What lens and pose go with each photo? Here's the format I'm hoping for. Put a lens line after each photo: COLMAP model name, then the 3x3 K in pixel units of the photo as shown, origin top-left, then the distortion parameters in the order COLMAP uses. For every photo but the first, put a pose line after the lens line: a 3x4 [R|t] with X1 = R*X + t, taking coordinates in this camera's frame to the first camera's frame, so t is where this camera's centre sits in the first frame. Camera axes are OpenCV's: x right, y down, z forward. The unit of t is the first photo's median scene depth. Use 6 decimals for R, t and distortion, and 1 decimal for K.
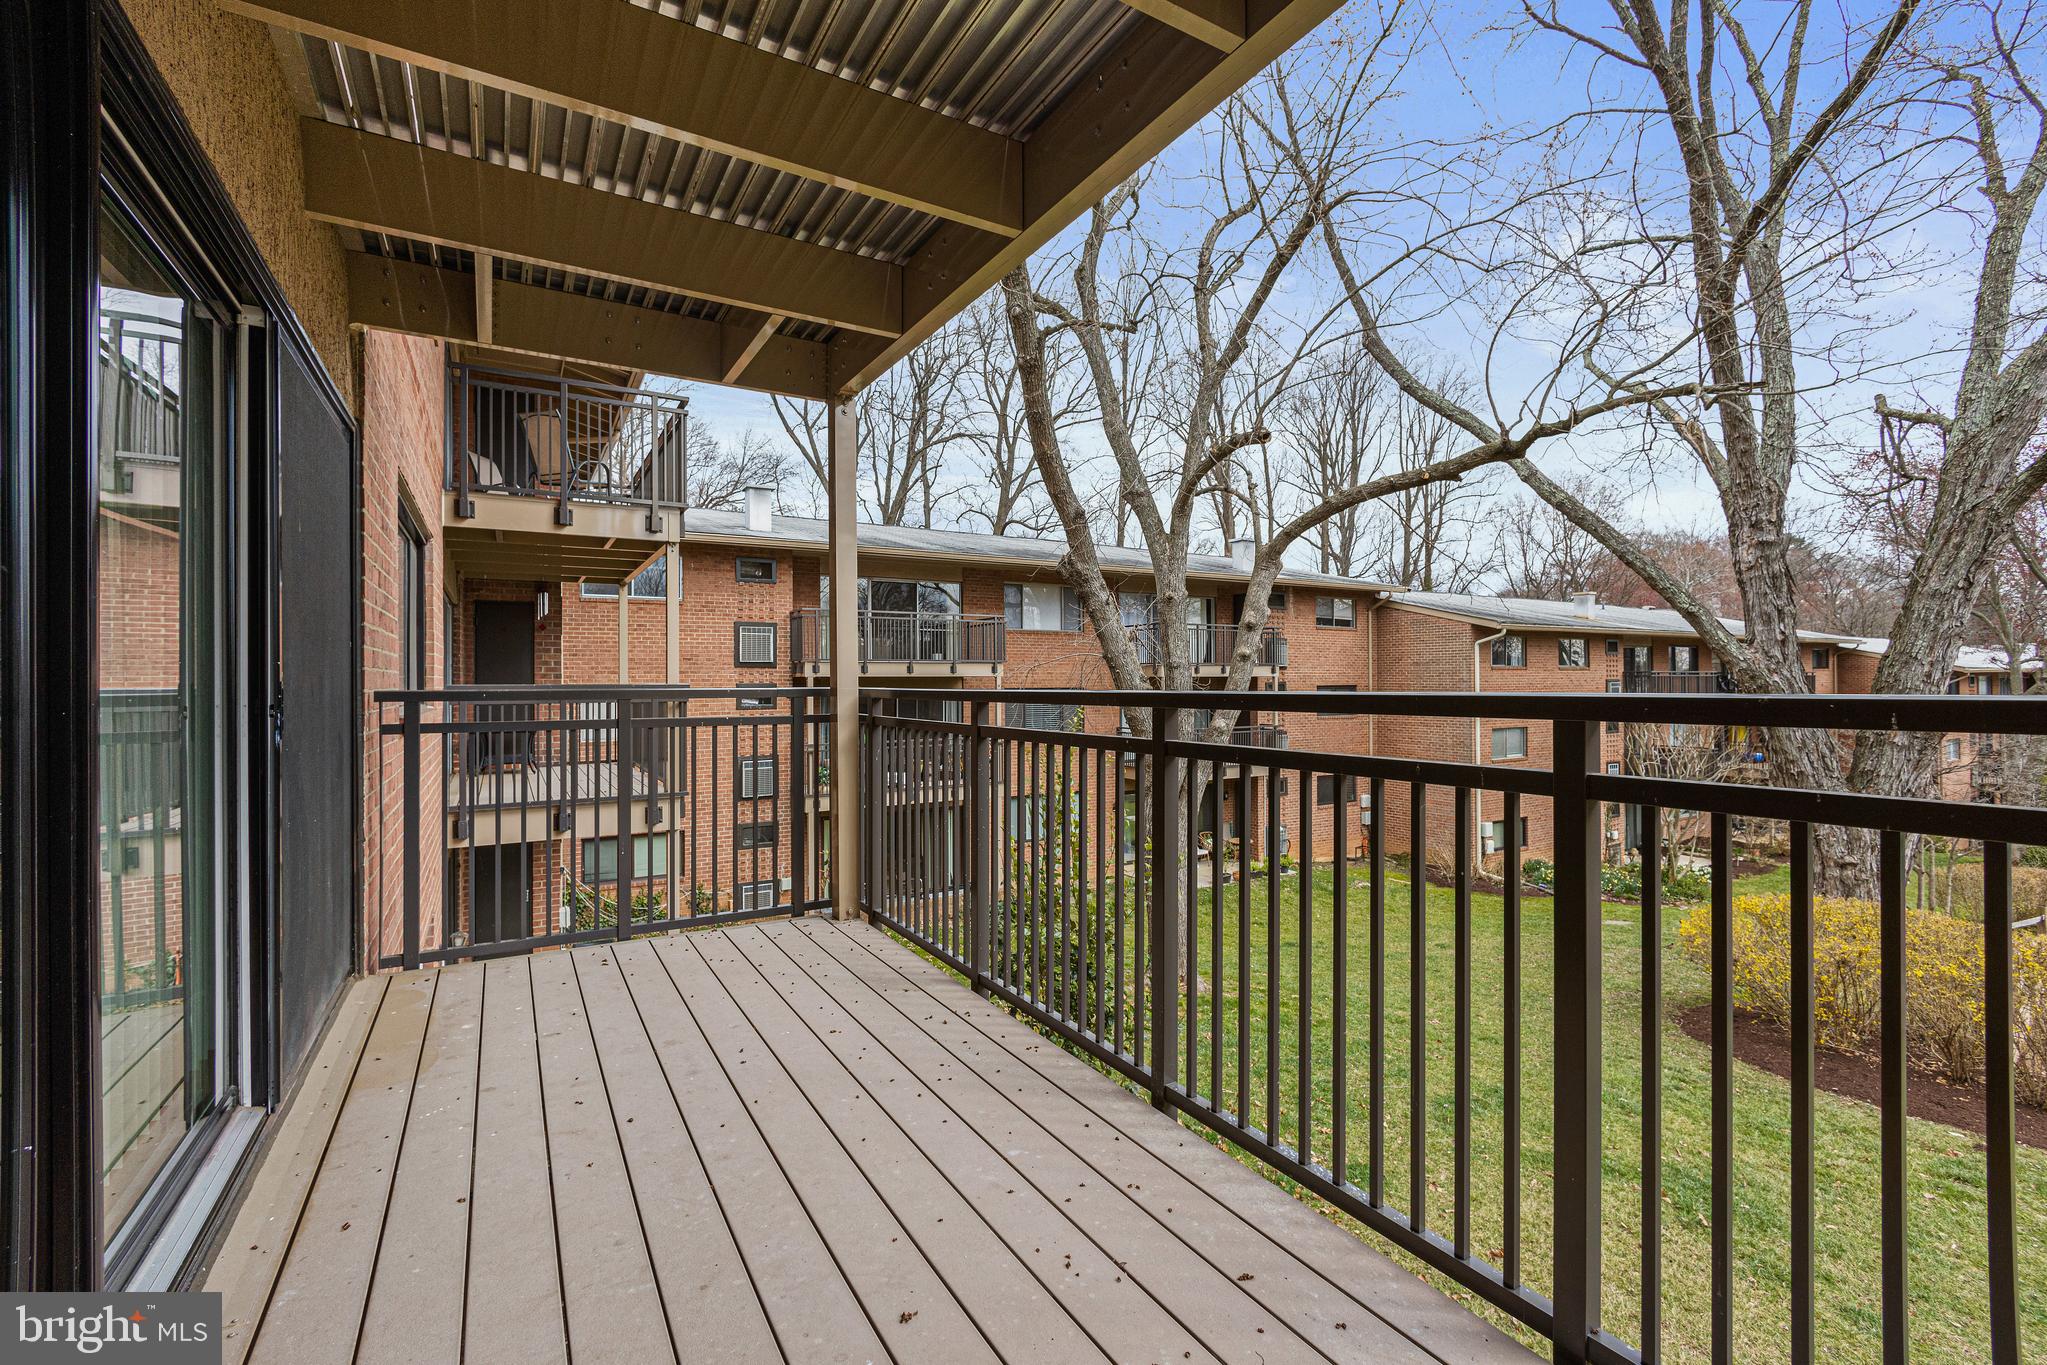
lens RADIAL K [[881.1, 0, 1006.1], [0, 881.1, 686.5], [0, 0, 1]] dist [-0.002118, -0.000715]
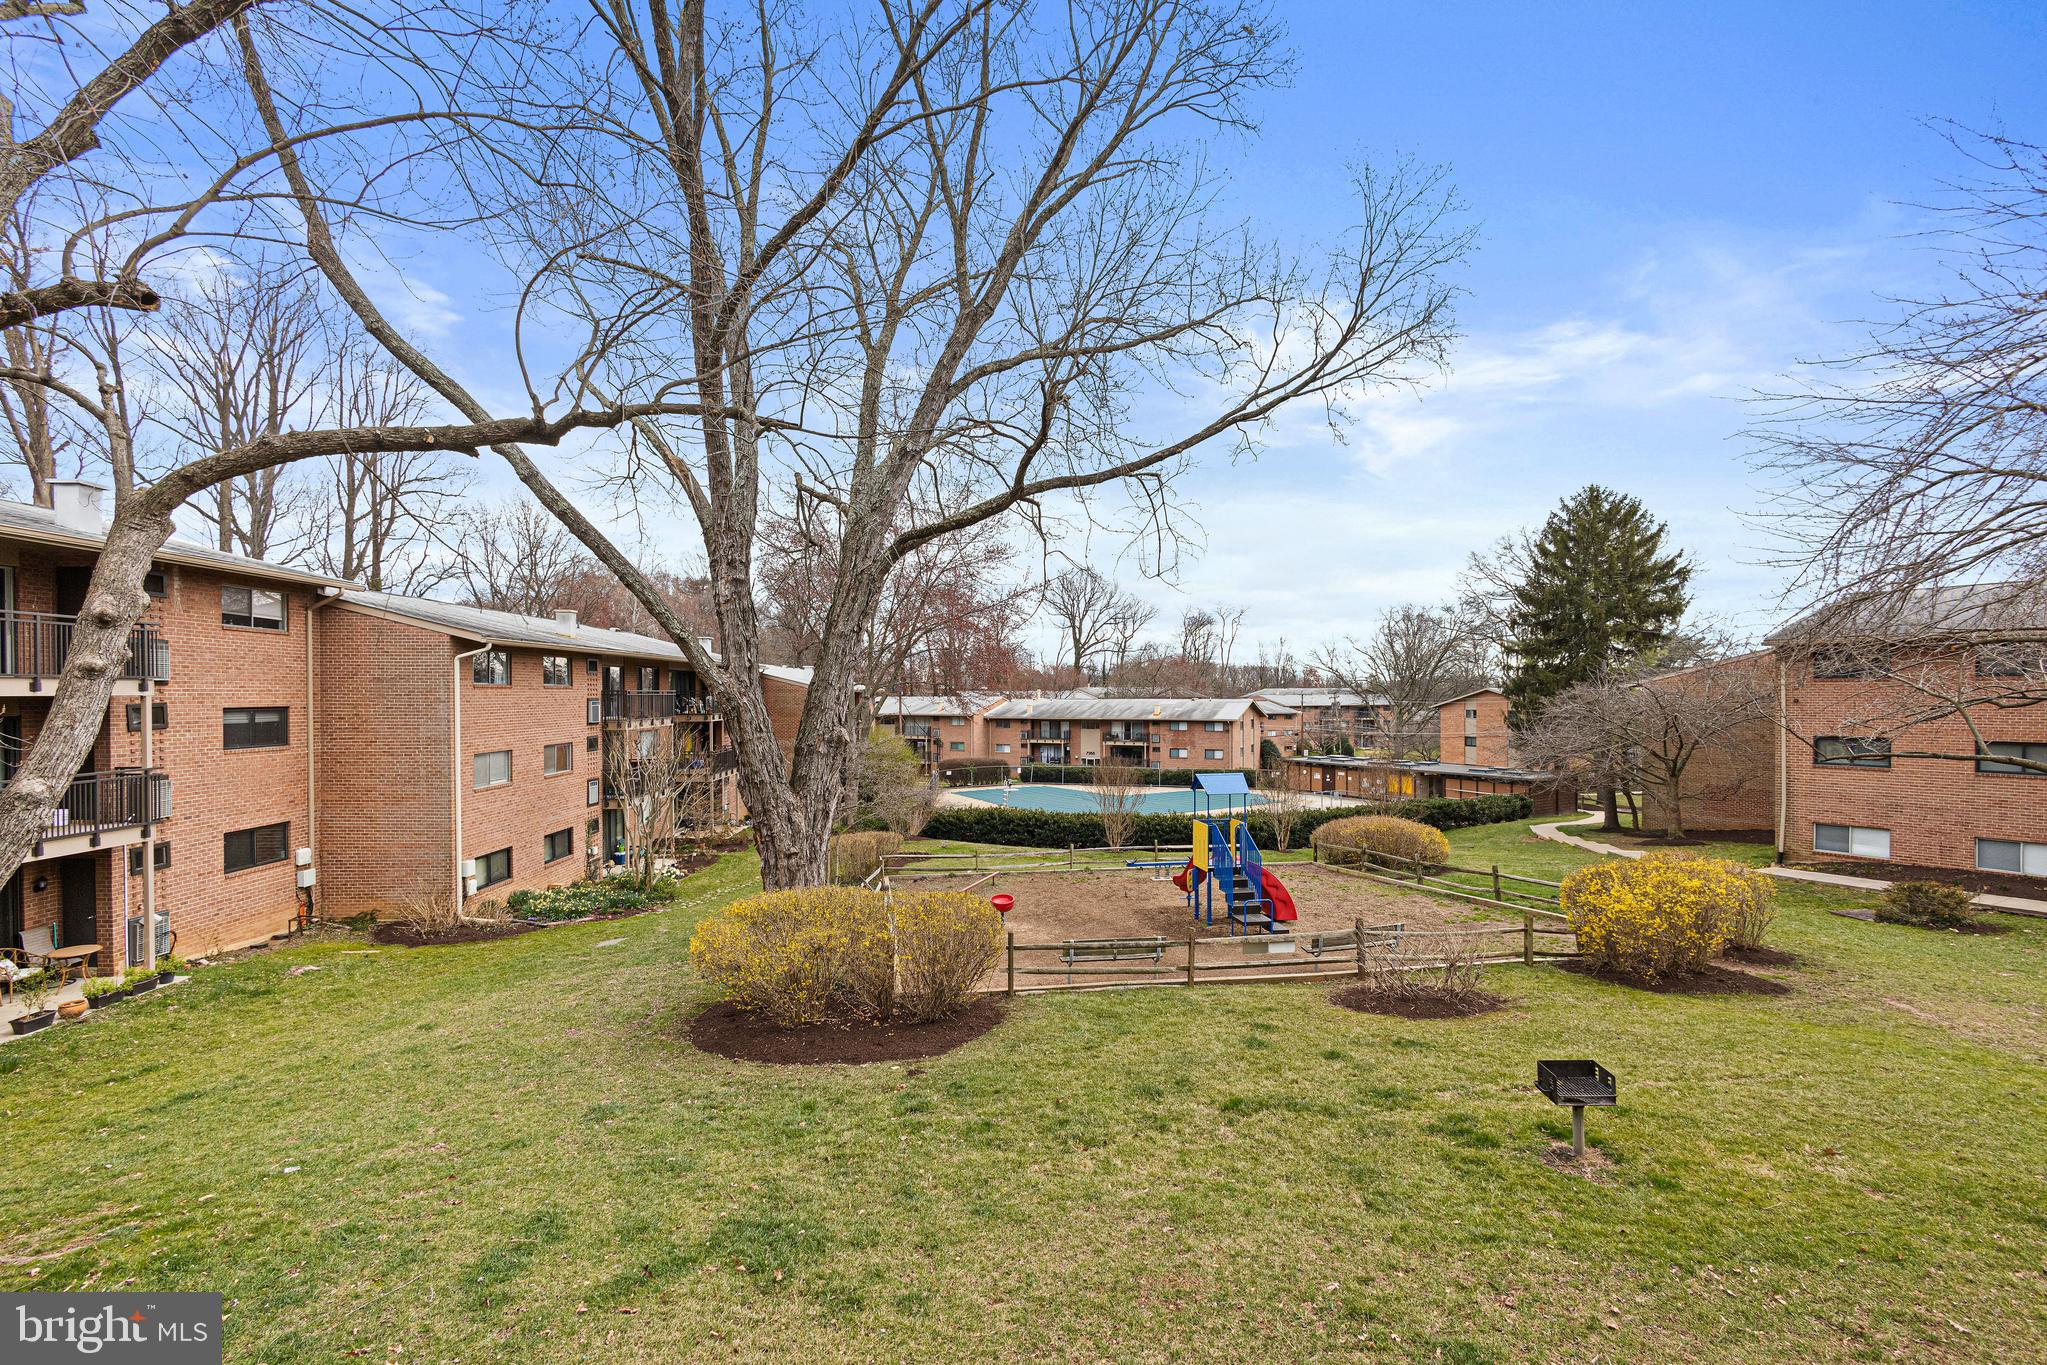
lens RADIAL K [[881.1, 0, 1028.1], [0, 881.1, 697.5], [0, 0, 1]] dist [-0.002118, -0.000715]
pose [[0.461554, -0.002279, 0.887109, 0.022295], [0.004520, 0.999990, 0.000218, -0.008091], [-0.887101, 0.003909, 0.461560, 0.102138]]
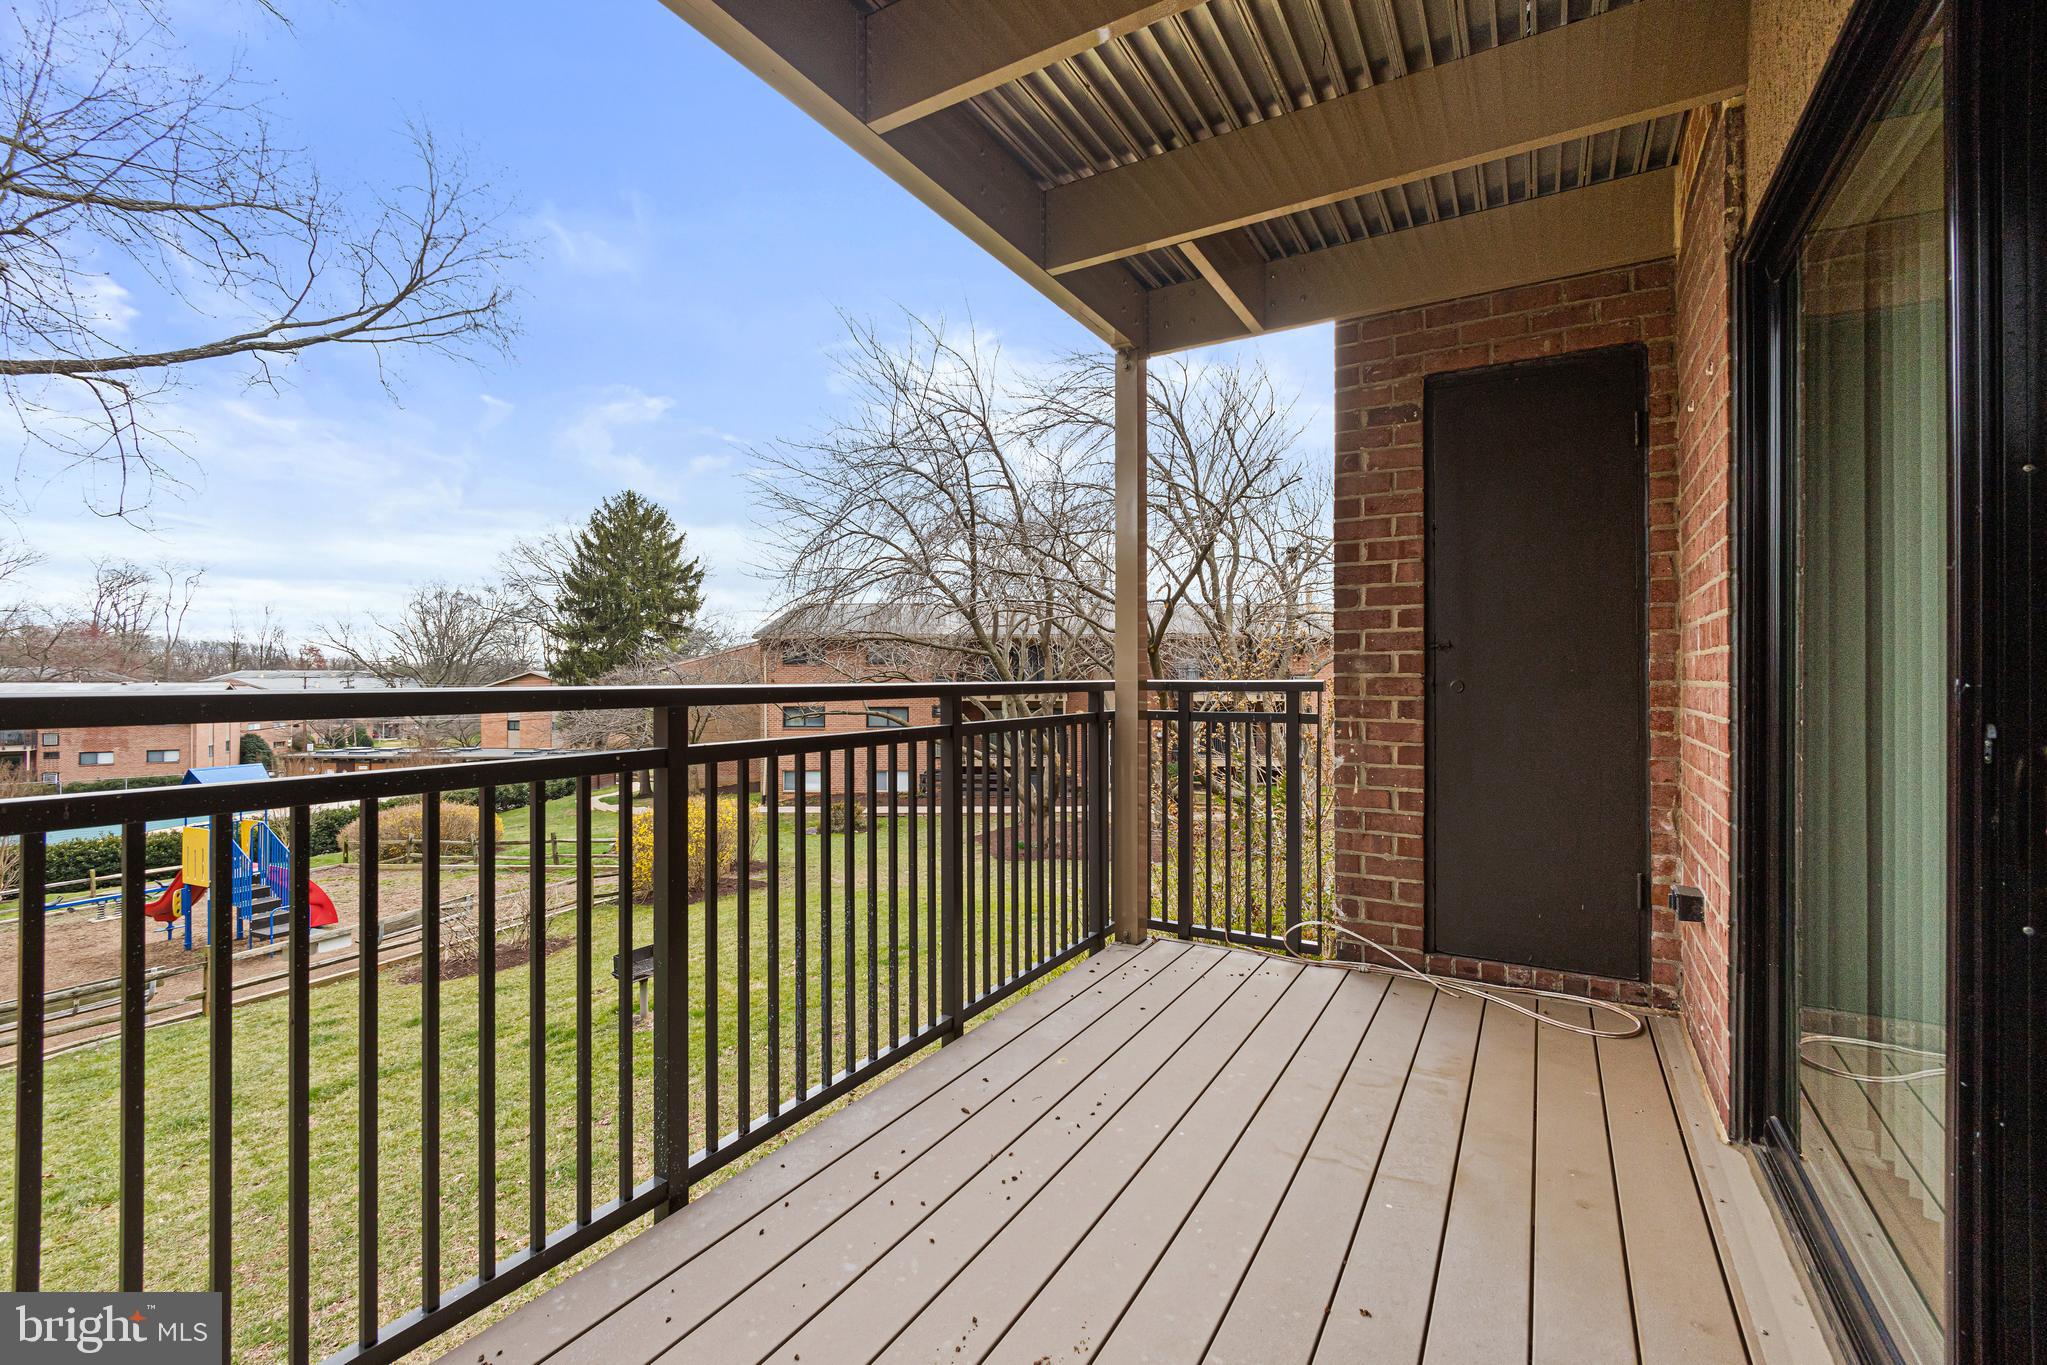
lens RADIAL K [[881.1, 0, 1024.8], [0, 881.1, 669.0], [0, 0, 1]] dist [-0.002118, -0.000715]
pose [[-0.494748, 0.010842, 0.868969, -0.077607], [0.005865, 0.999941, -0.009137, -0.000209], [-0.869017, 0.000576, -0.494783, 0.127605]]
